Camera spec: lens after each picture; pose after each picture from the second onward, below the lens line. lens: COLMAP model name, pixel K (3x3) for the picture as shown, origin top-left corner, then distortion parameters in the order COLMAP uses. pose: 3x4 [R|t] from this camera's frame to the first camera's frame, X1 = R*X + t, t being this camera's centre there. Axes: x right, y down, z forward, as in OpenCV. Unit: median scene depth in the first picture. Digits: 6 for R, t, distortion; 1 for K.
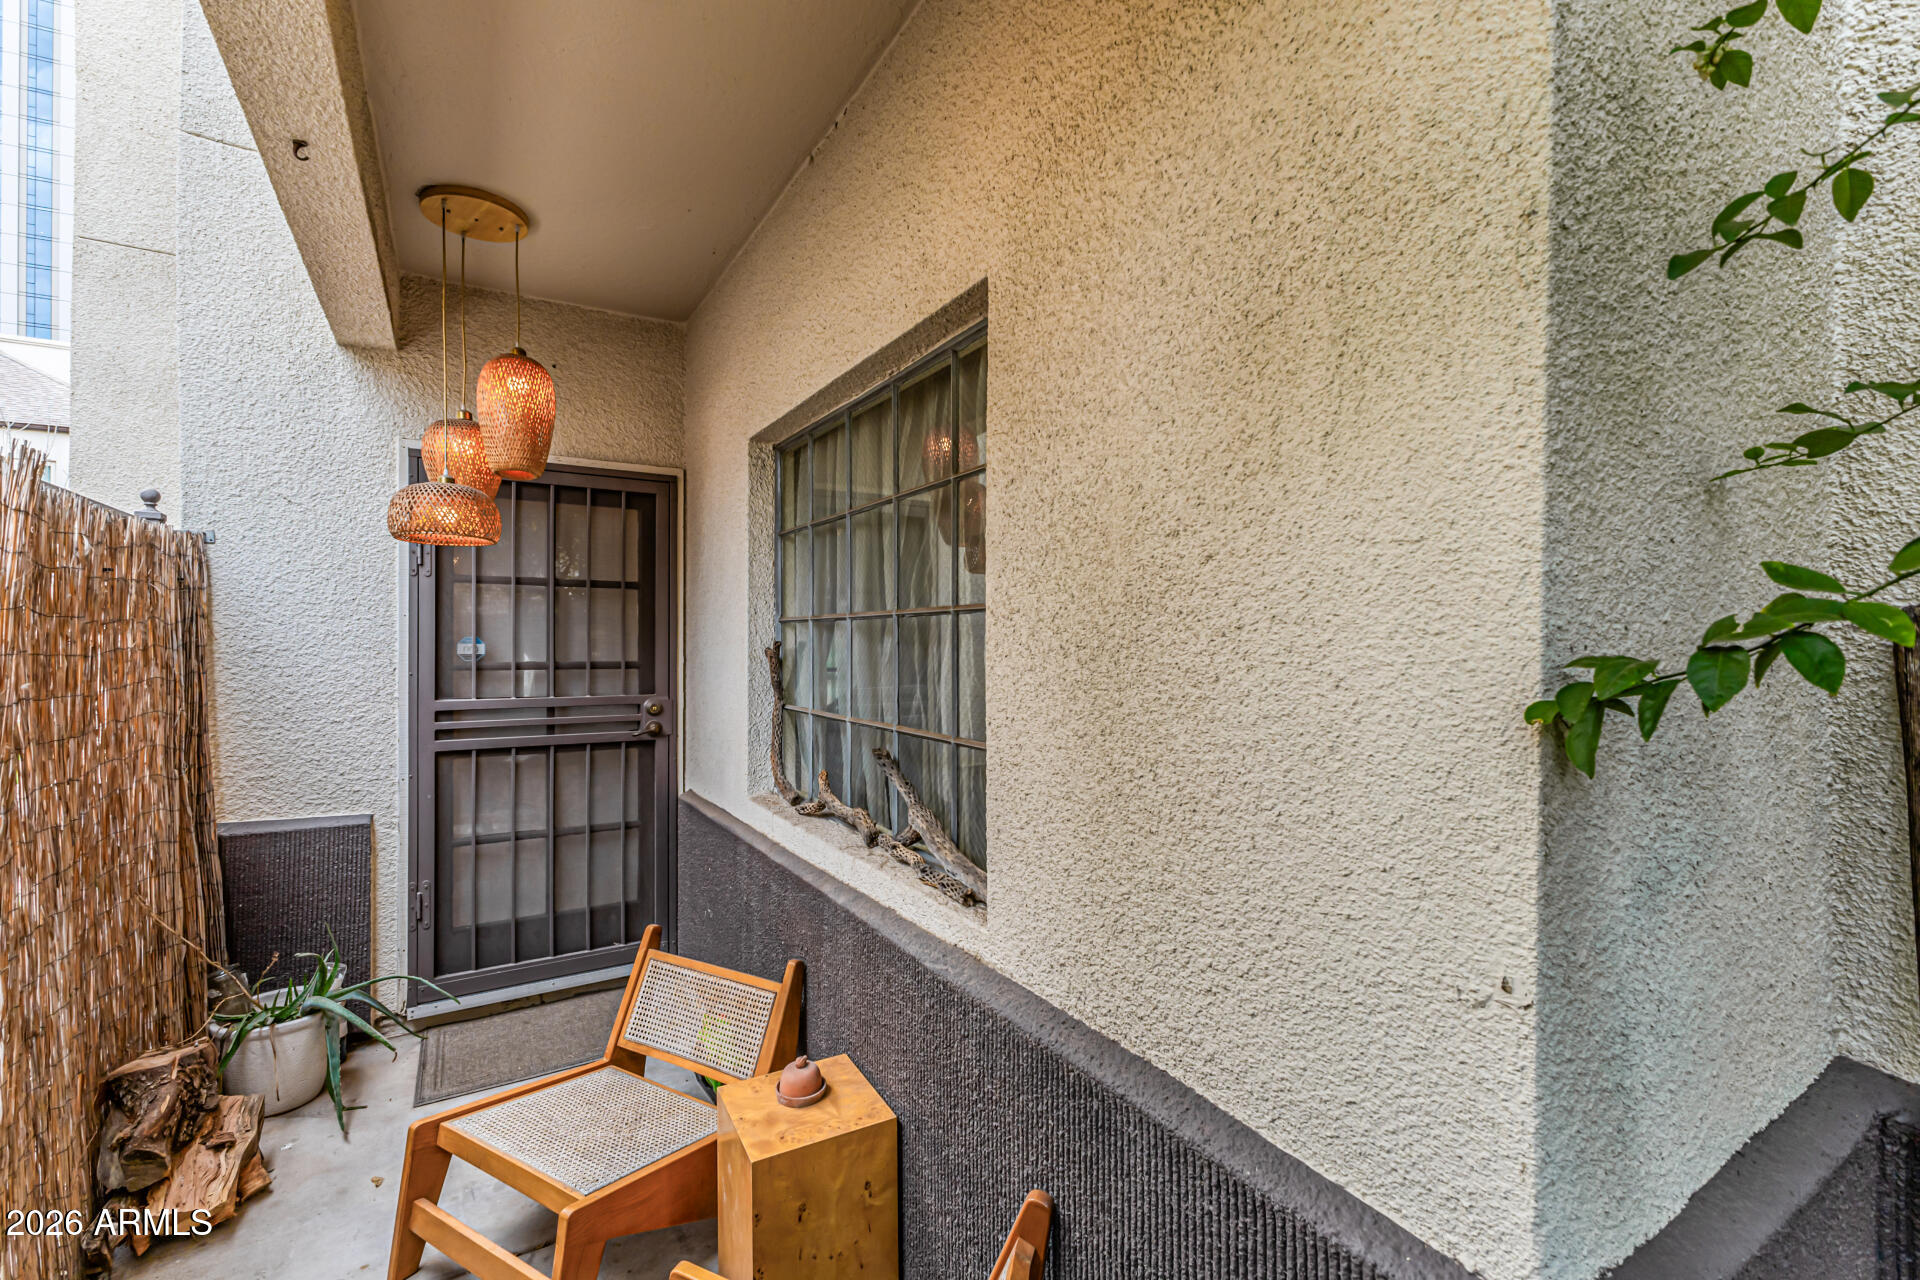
lens RADIAL K [[832.2, 0, 960.1], [0, 832.2, 646.3], [0, 0, 1]] dist [0.012495, -0.004201]
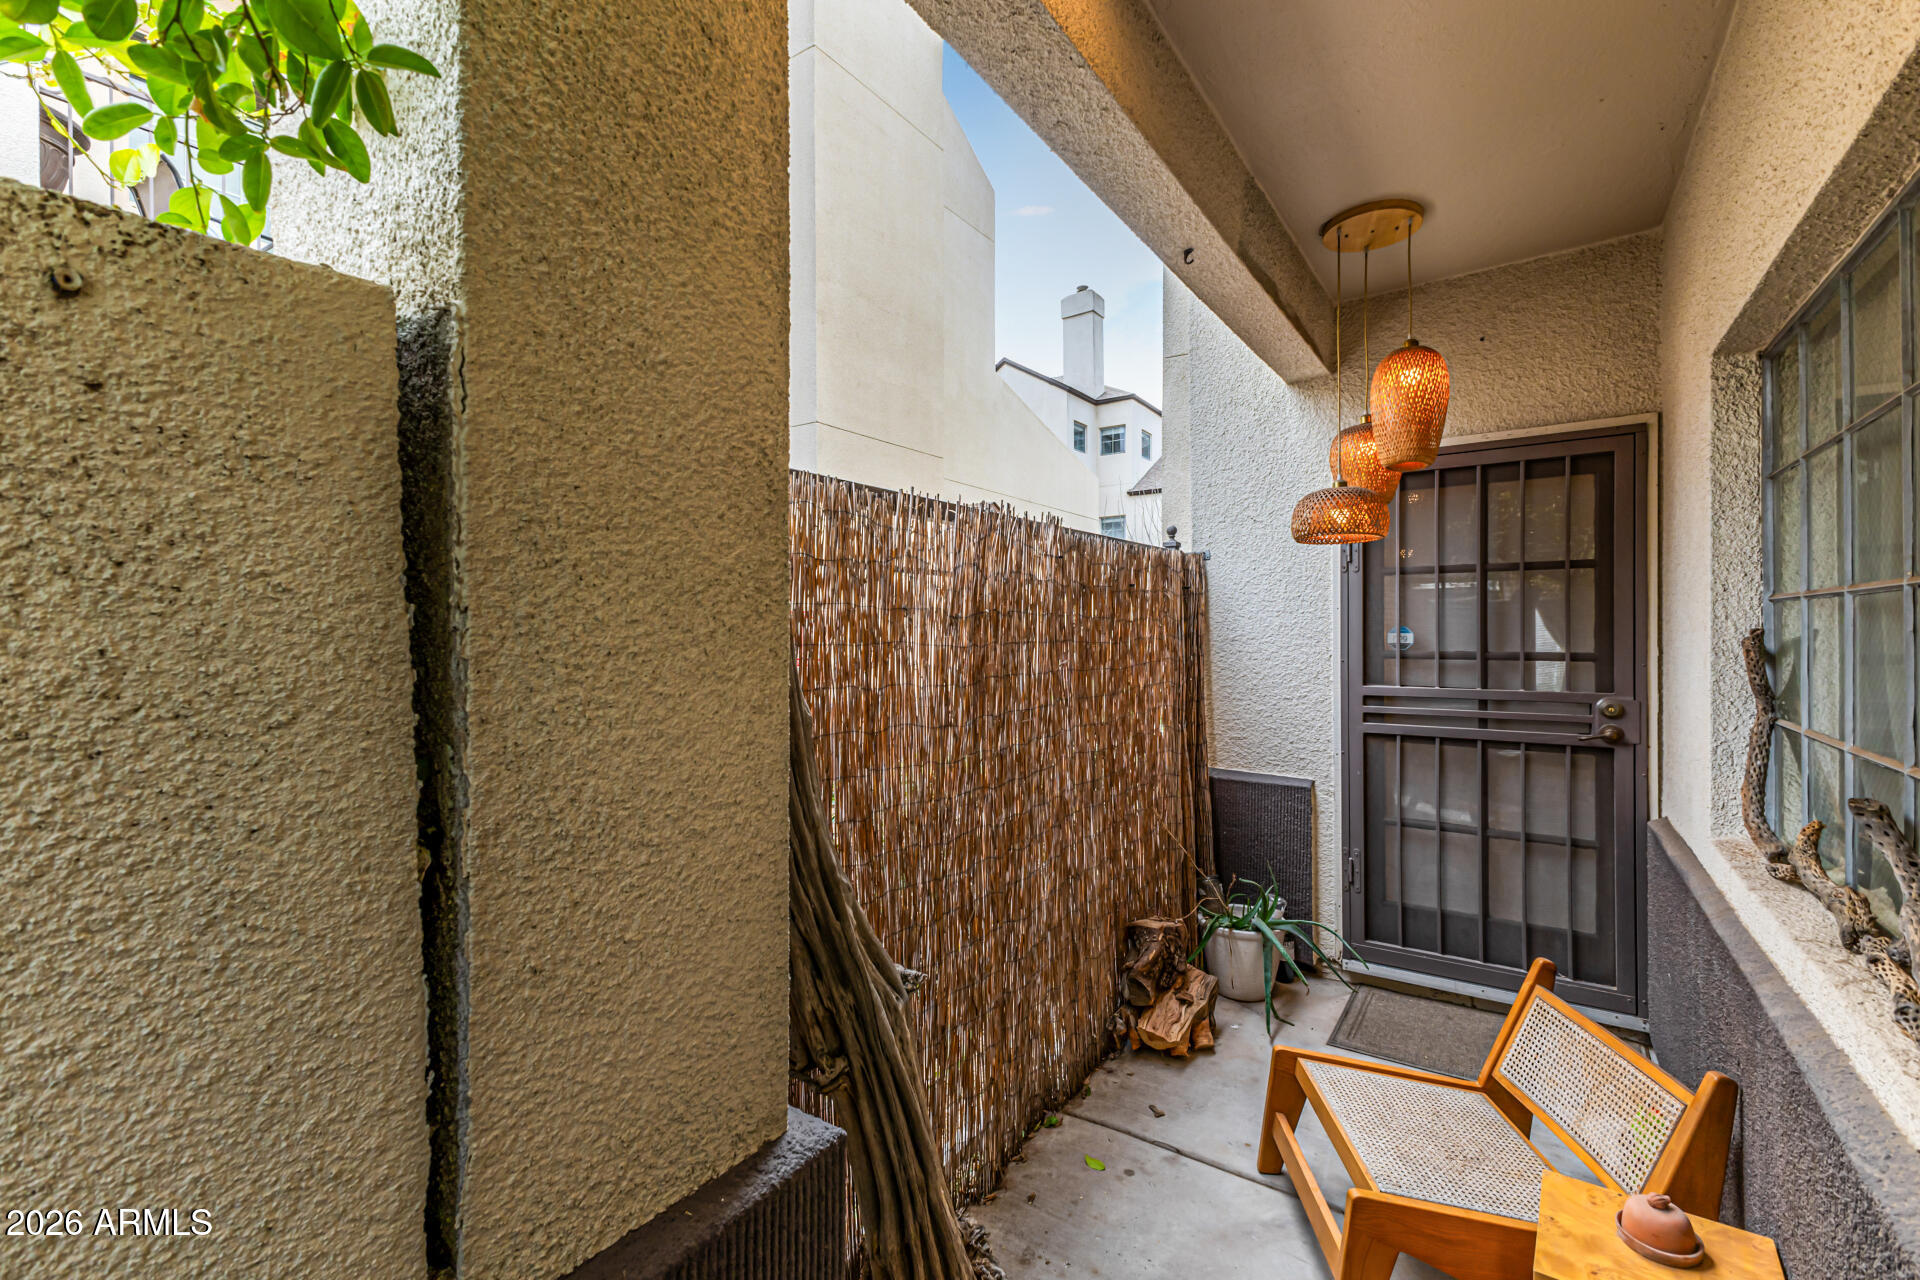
lens RADIAL K [[832.2, 0, 979.2], [0, 832.2, 638.7], [0, 0, 1]] dist [0.012495, -0.004201]
pose [[0.410875, 0.003380, -0.911685, 0.218873], [0.002509, 0.999985, 0.004838, -0.003494], [0.911688, -0.004275, 0.410861, 0.137502]]
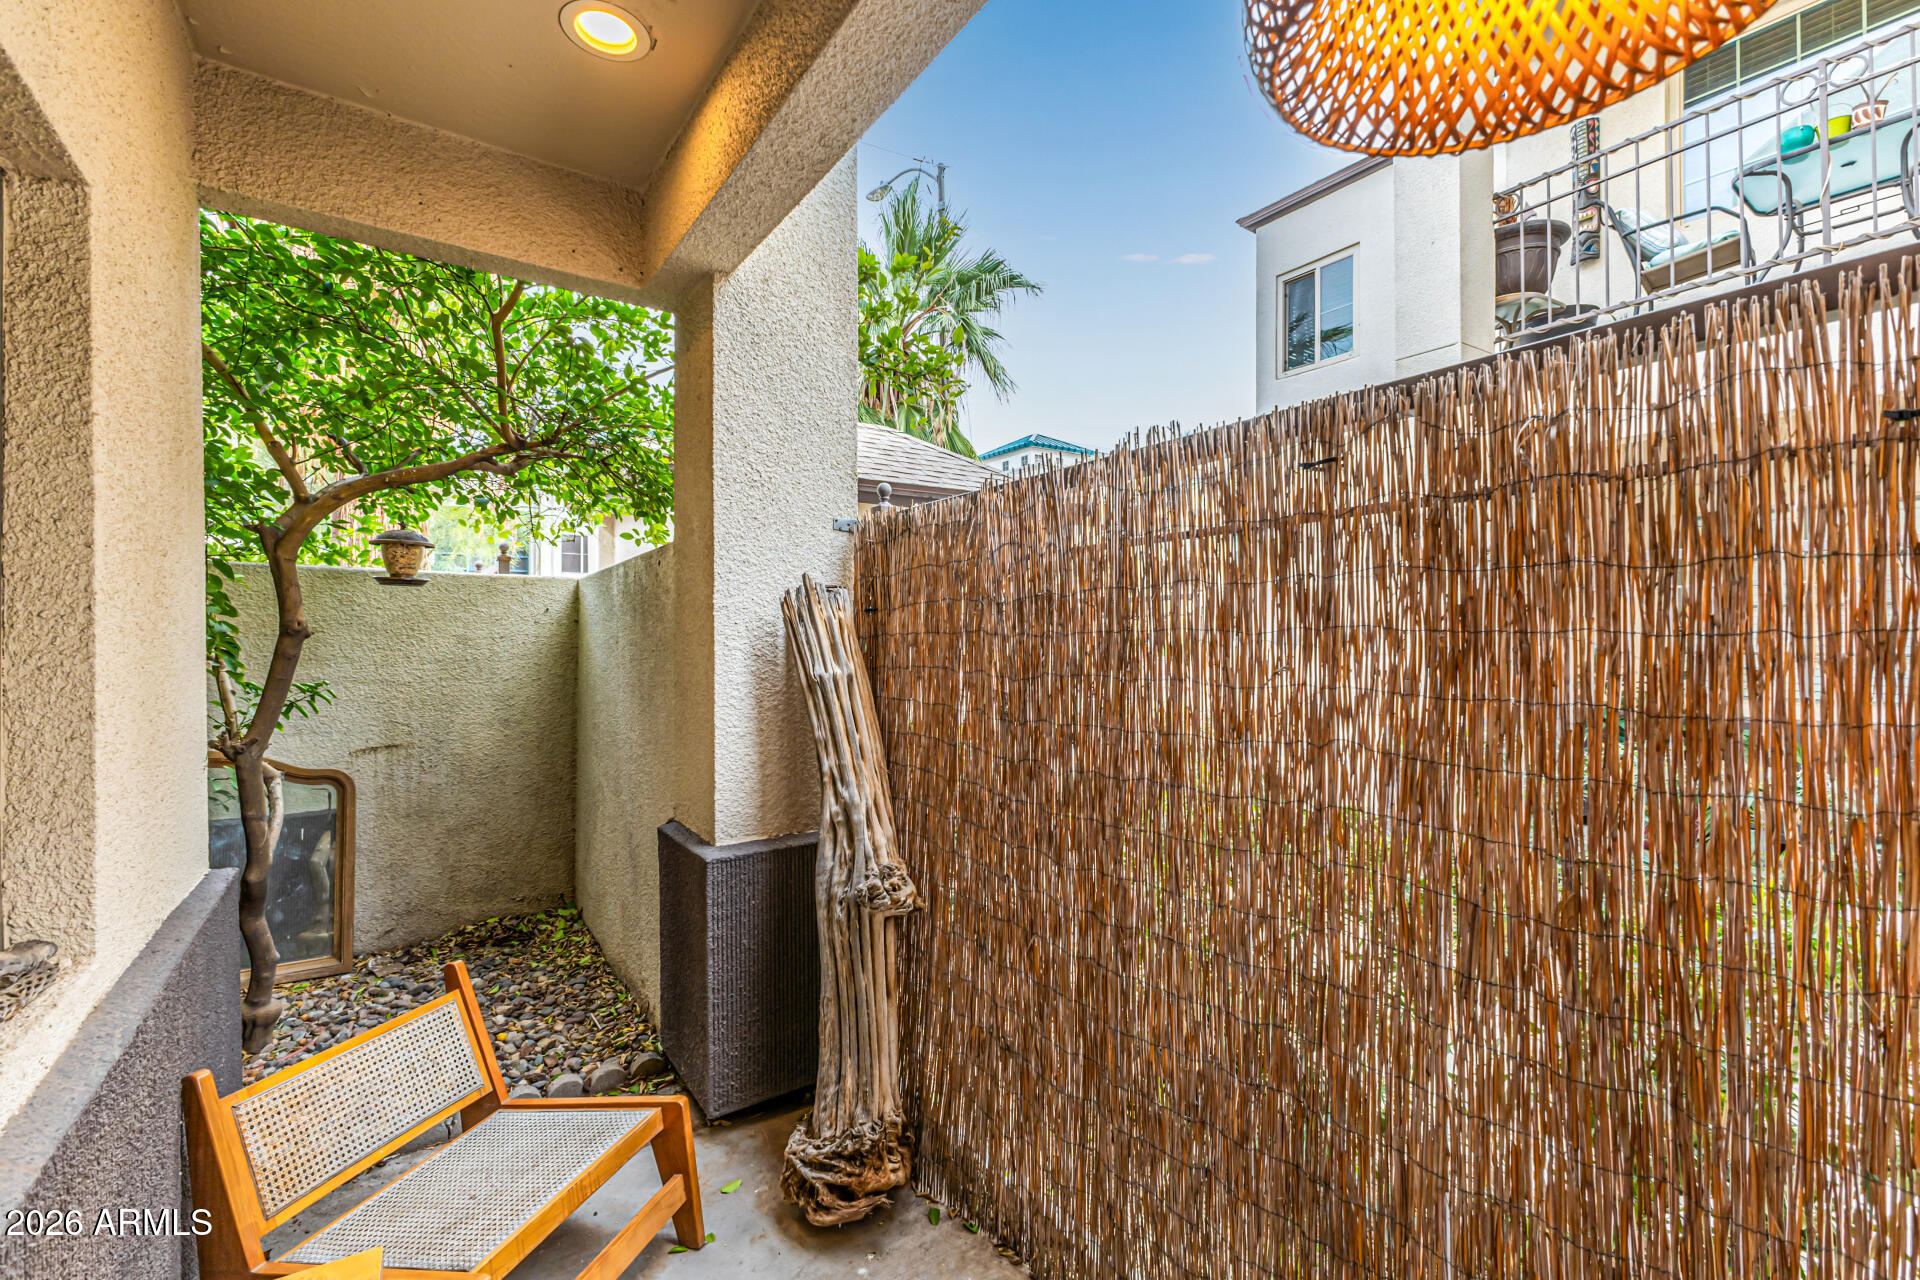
lens RADIAL K [[832.2, 0, 964.4], [0, 832.2, 631.4], [0, 0, 1]] dist [0.012495, -0.004201]
pose [[-0.998472, -0.001929, -0.055219, -0.627115], [-0.001756, 0.999993, -0.003175, 0.003603], [0.055224, -0.003073, -0.998469, 1.489290]]
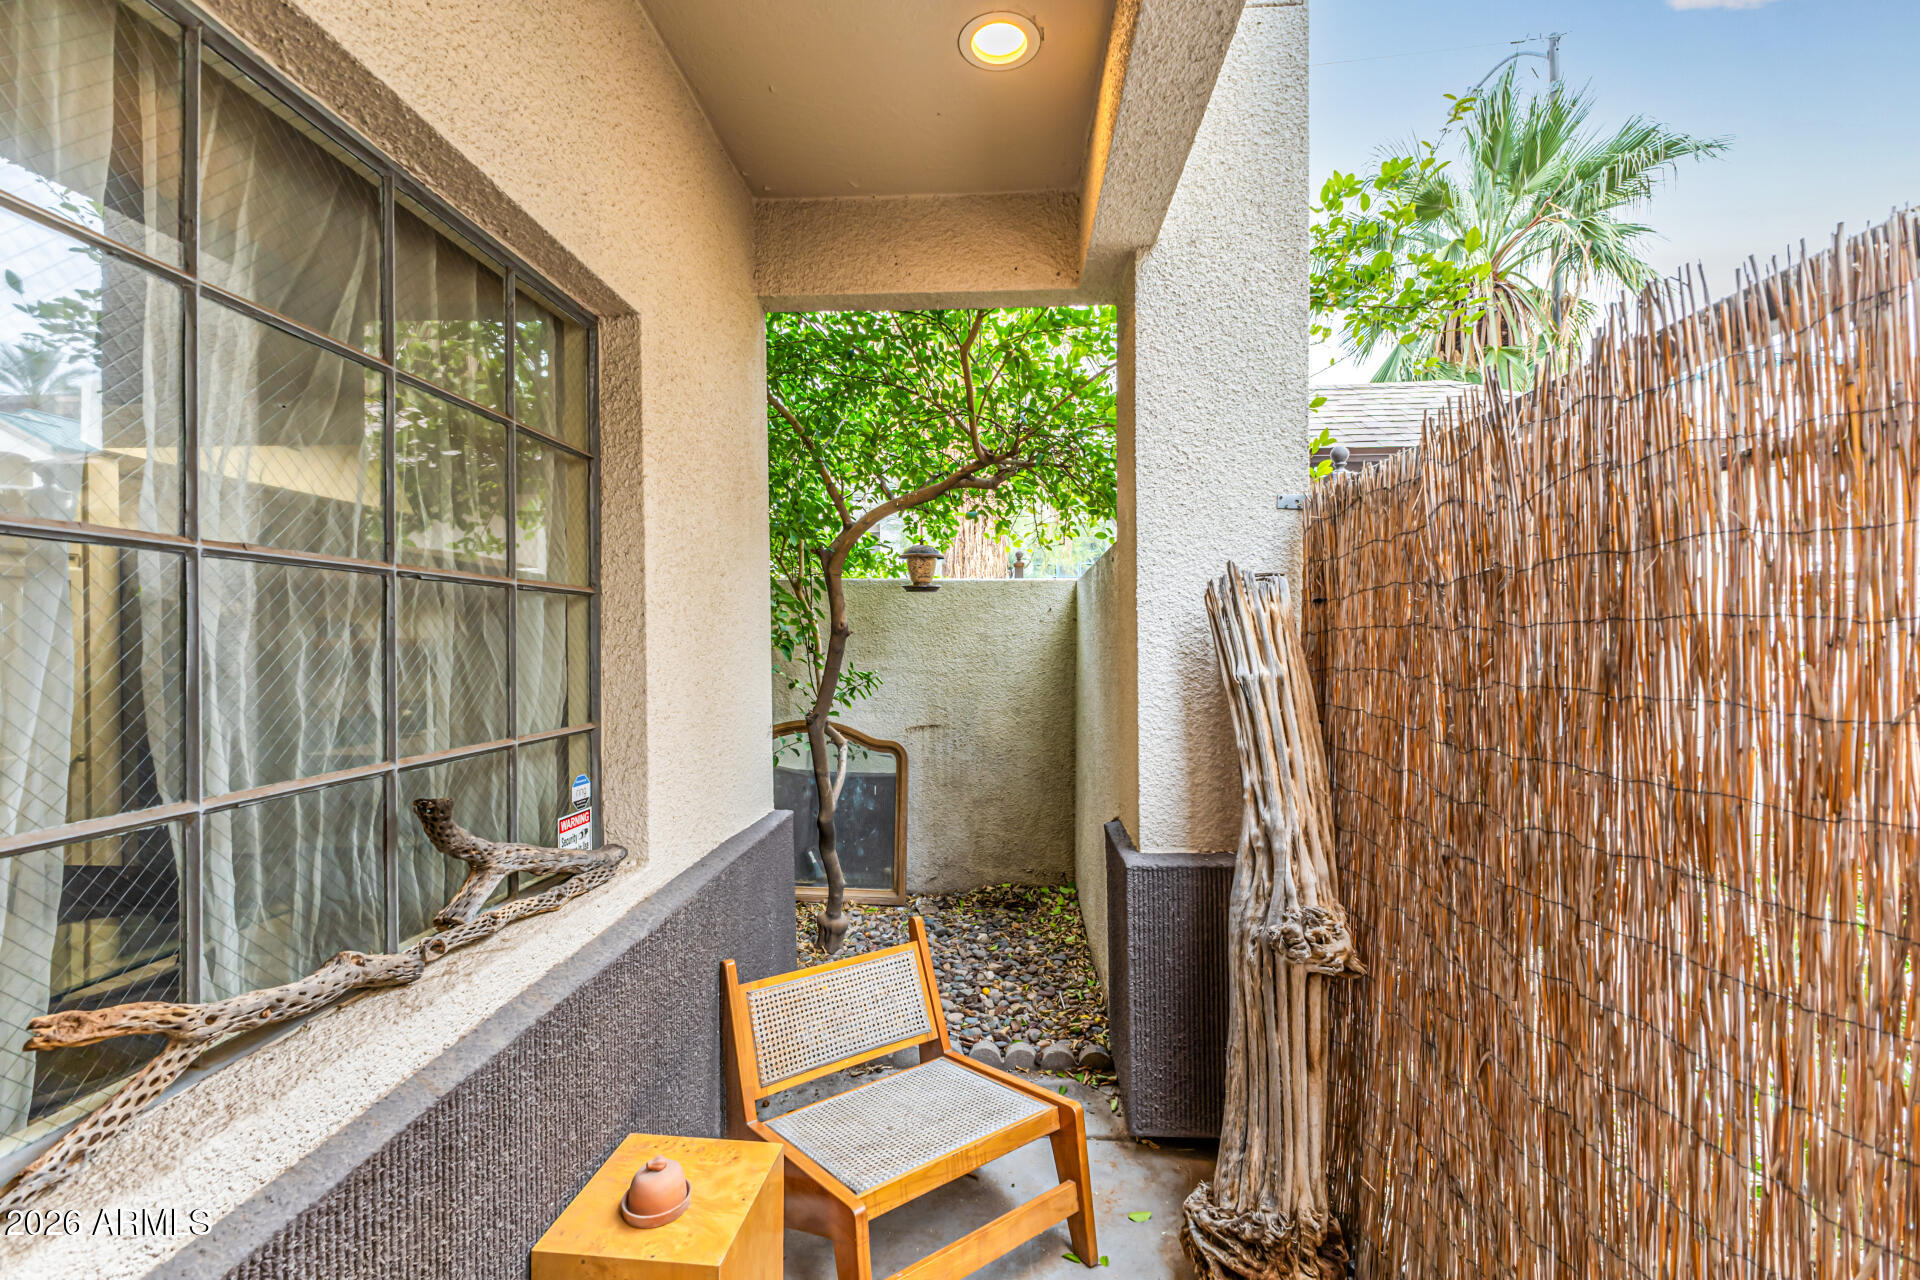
lens RADIAL K [[832.2, 0, 956.8], [0, 832.2, 637.9], [0, 0, 1]] dist [0.012495, -0.004201]
pose [[-0.816454, 0.000613, 0.577410, -0.794365], [0.005224, 0.999966, 0.006326, 0.006248], [-0.577387, 0.008182, -0.816430, 1.345878]]
